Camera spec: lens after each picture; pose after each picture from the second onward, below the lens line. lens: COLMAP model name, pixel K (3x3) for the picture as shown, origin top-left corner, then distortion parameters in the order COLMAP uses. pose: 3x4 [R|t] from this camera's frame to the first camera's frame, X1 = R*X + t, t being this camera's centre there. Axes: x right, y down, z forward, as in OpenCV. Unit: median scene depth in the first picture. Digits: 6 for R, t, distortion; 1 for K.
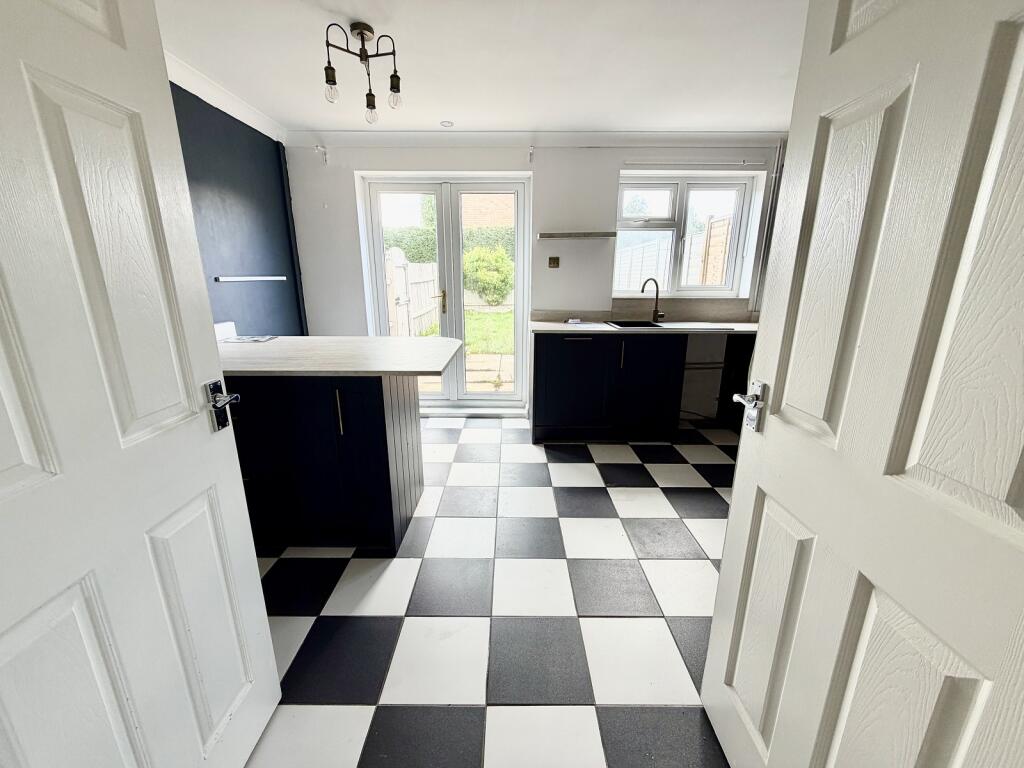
lens RADIAL K [[409.5, 0, 512.0], [0, 409.5, 384.0], [0, 0, 1]] dist [-0.000432, -0.000039]
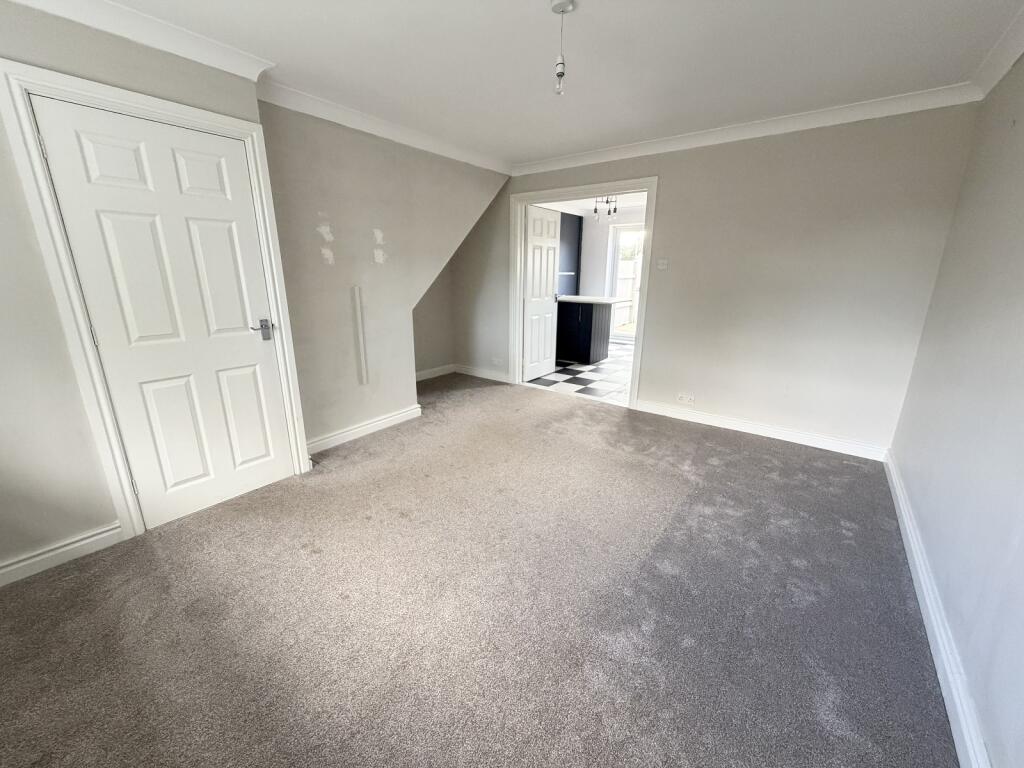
lens RADIAL K [[409.5, 0, 512.0], [0, 409.5, 384.0], [0, 0, 1]] dist [-0.000432, -0.000039]
pose [[0.793597, 0.167446, -0.584949, 1.129103], [-0.158630, 0.985078, 0.066774, 0.473413], [0.587401, 0.039798, 0.808317, -1.909976]]
